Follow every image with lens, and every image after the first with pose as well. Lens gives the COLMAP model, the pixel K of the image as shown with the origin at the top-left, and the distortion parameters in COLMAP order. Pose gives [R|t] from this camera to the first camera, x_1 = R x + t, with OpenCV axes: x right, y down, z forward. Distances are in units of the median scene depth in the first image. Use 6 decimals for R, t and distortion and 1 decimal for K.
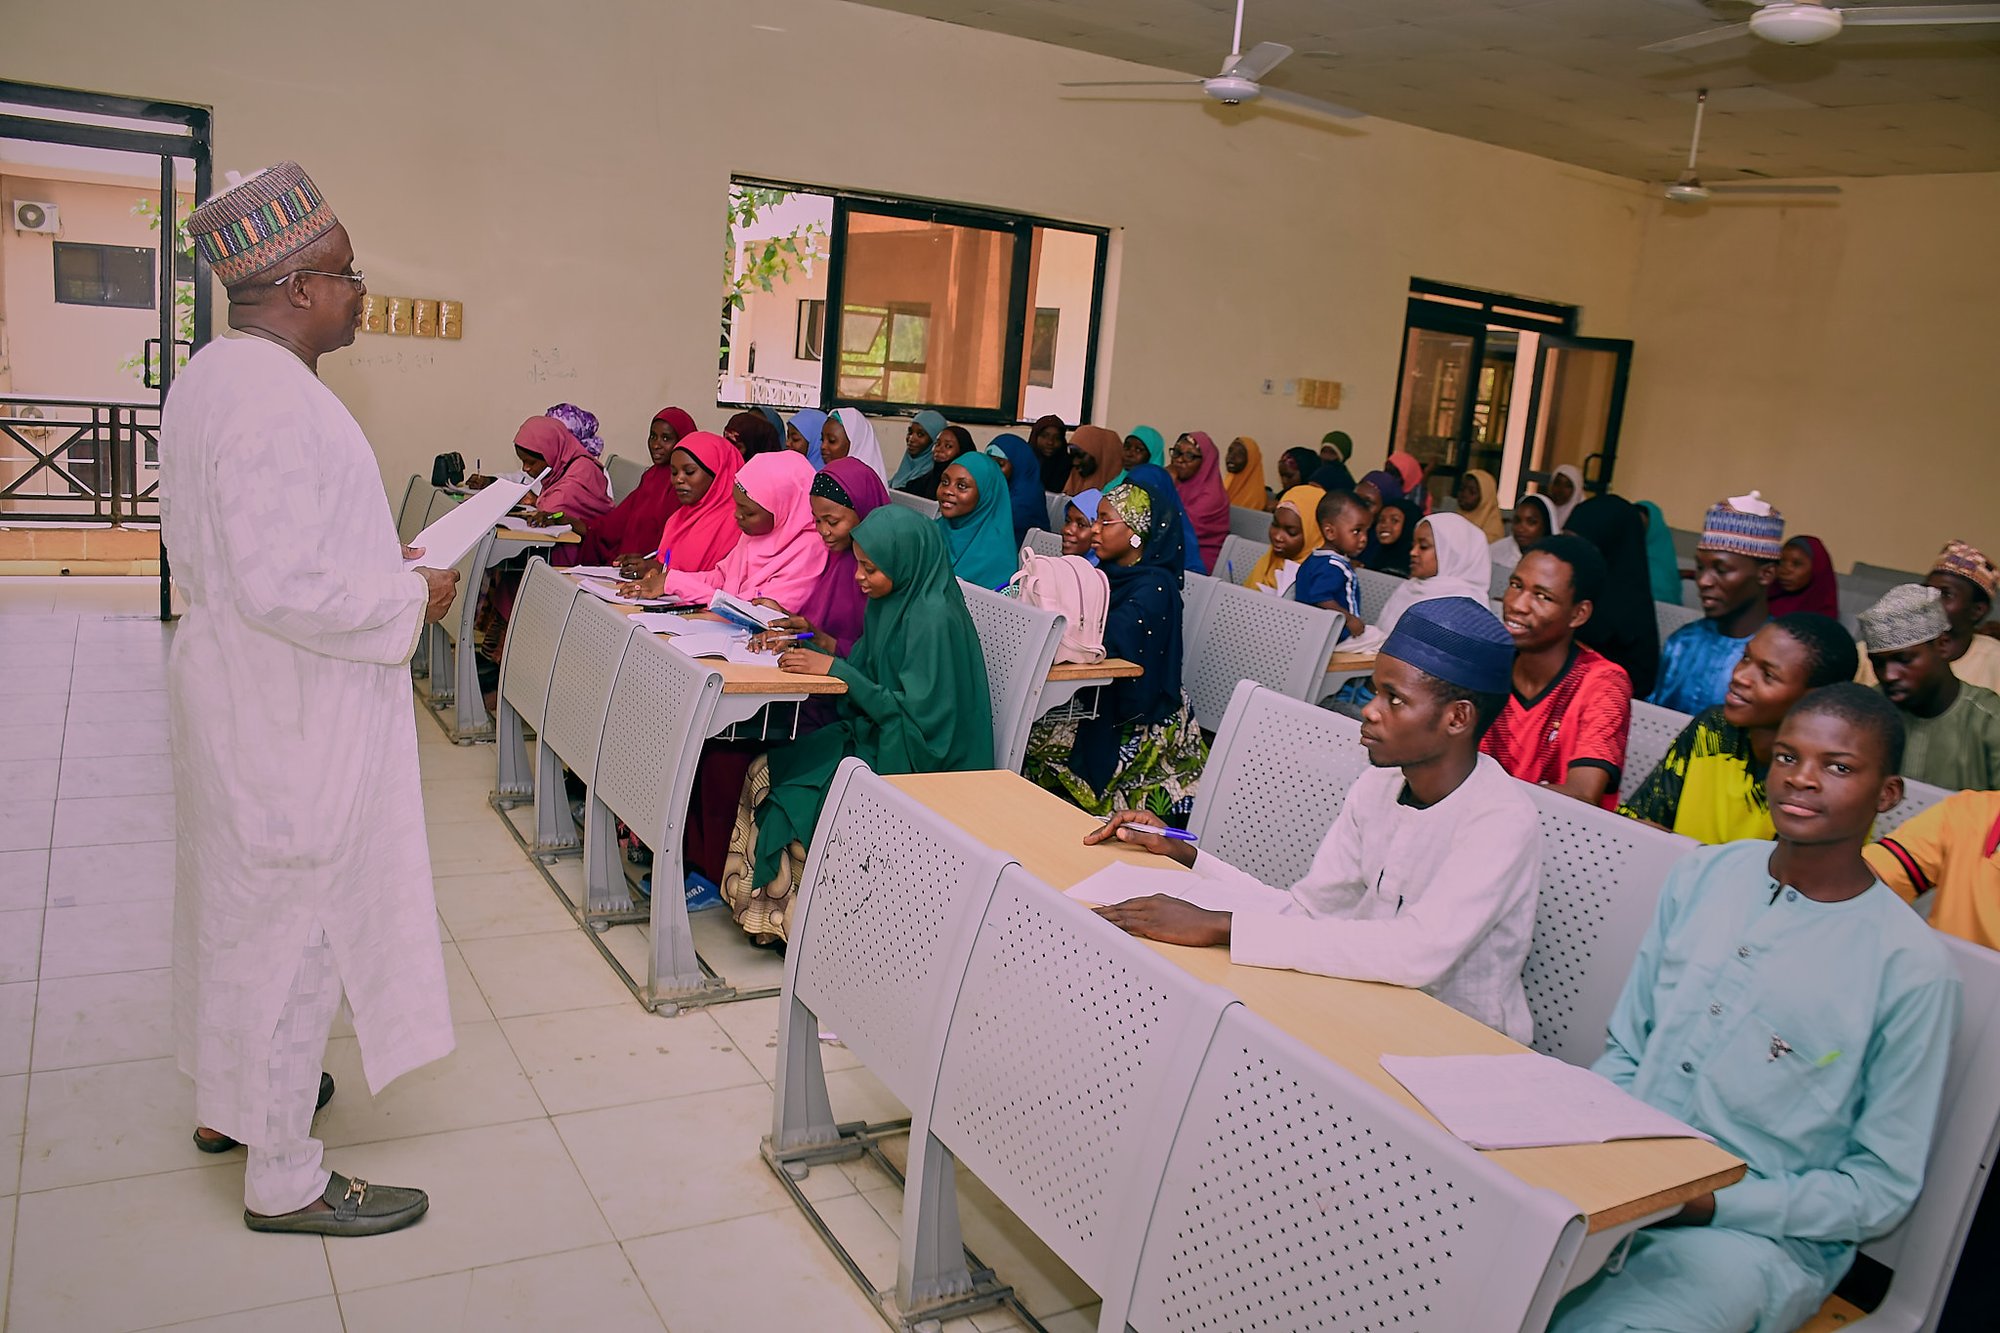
lens RADIAL K [[1556.9, 0, 1008.4], [0, 1556.9, 696.4], [0, 0, 1]] dist [-0.155970, 0.108499]
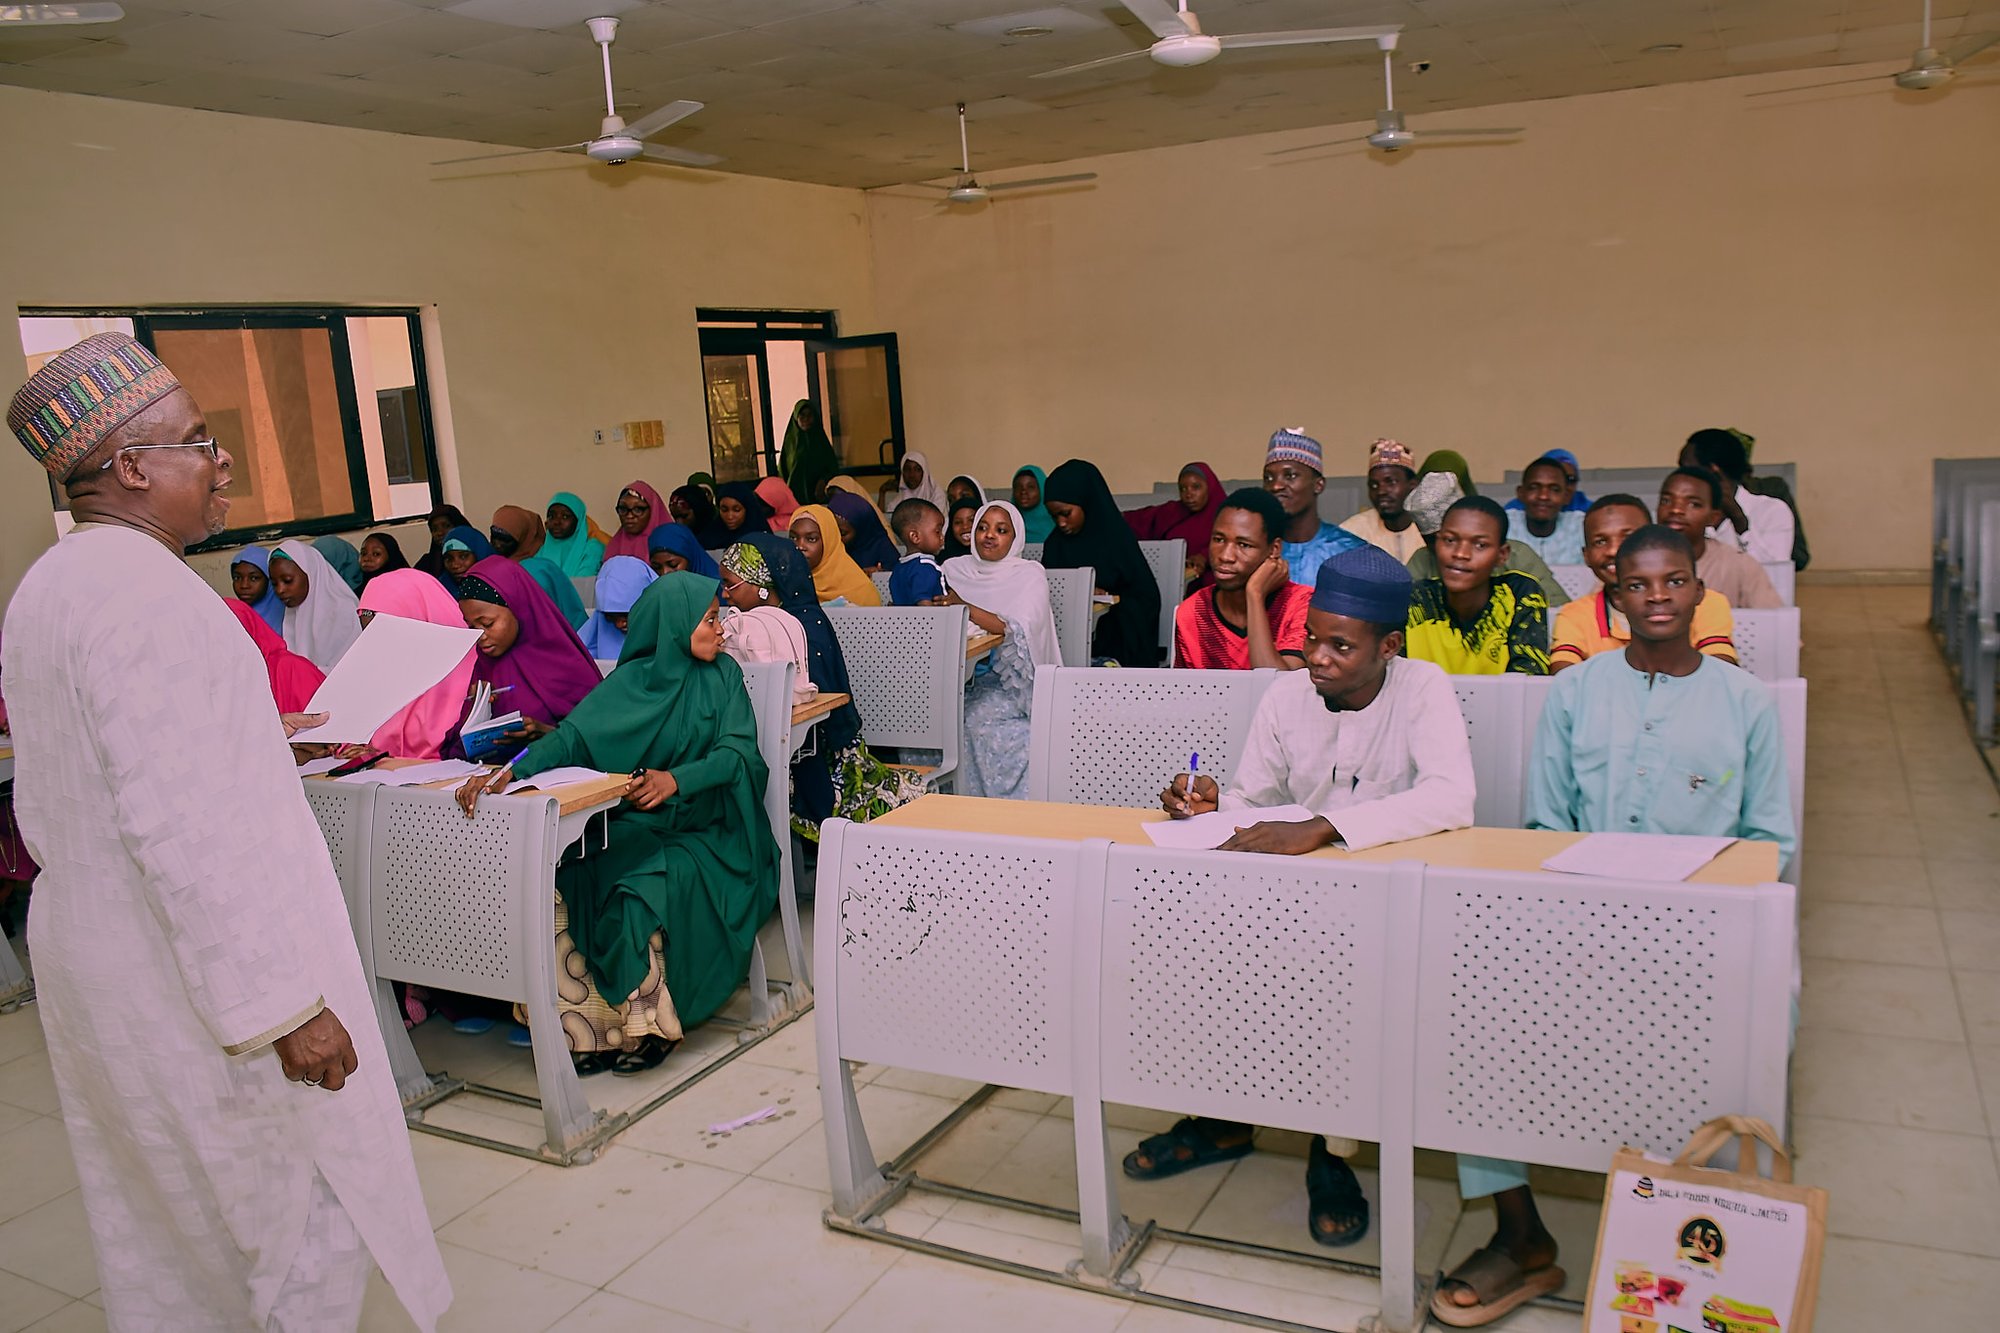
lens RADIAL K [[1556.9, 0, 1008.4], [0, 1556.9, 696.4], [0, 0, 1]] dist [-0.155970, 0.108499]
pose [[0.834514, -0.253744, 0.489082, -0.301043], [0.263427, 0.963366, 0.050329, -0.037052], [-0.483935, 0.086837, 0.870785, 0.023423]]
